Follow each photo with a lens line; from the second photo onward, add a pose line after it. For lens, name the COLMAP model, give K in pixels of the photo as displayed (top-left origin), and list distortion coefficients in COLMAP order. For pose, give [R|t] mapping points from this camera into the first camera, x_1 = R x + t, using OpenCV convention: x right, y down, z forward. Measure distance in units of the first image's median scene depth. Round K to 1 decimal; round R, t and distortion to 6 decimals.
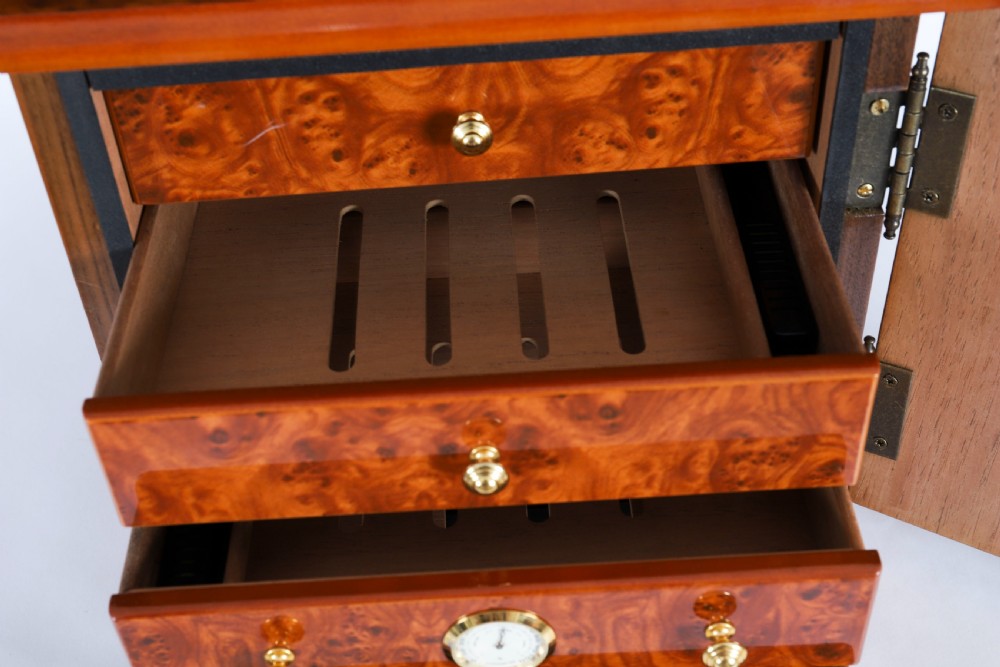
lens RADIAL K [[1383.6, 0, 500.5], [0, 1383.6, 404.8], [0, 0, 1]] dist [0.011008, 0.027368]
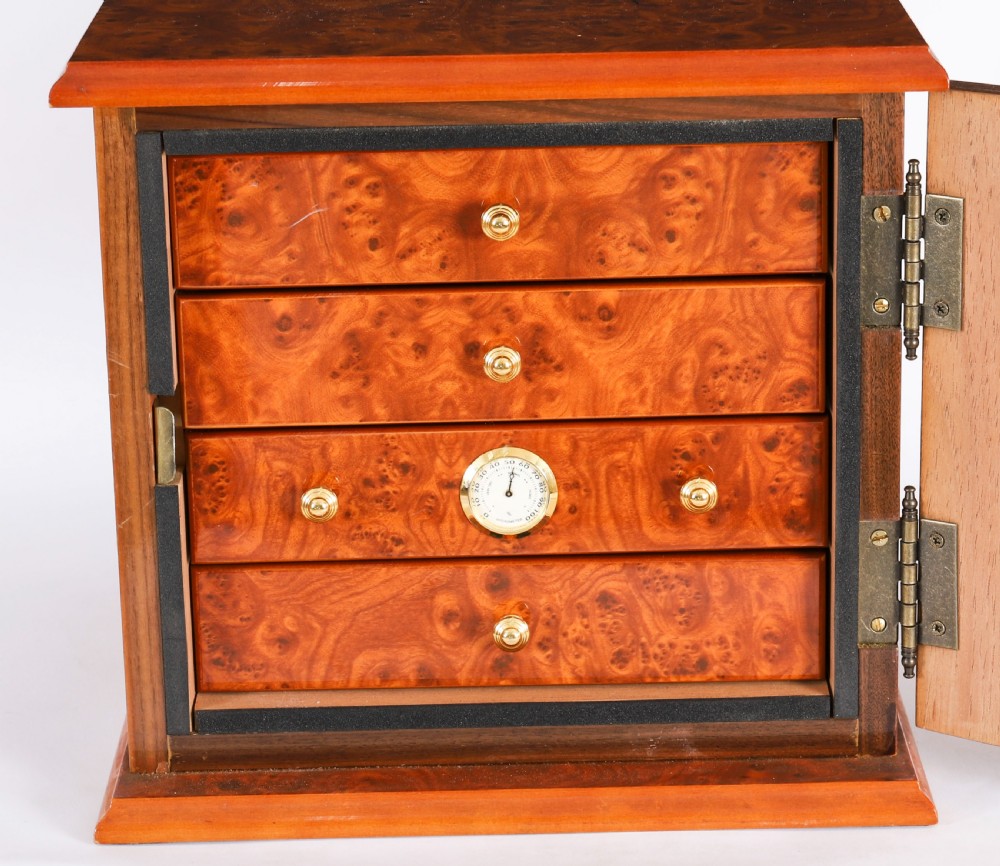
lens RADIAL K [[3231.8, 0, 500.0], [0, 3231.8, 433.0], [0, 0, 1]] dist [0.201884, -3.826733]
pose [[0.999164, 0.031030, -0.026603, 0.051133], [-0.039708, 0.891221, -0.451827, 1.099911], [0.009689, 0.452506, 0.891709, -1.180815]]
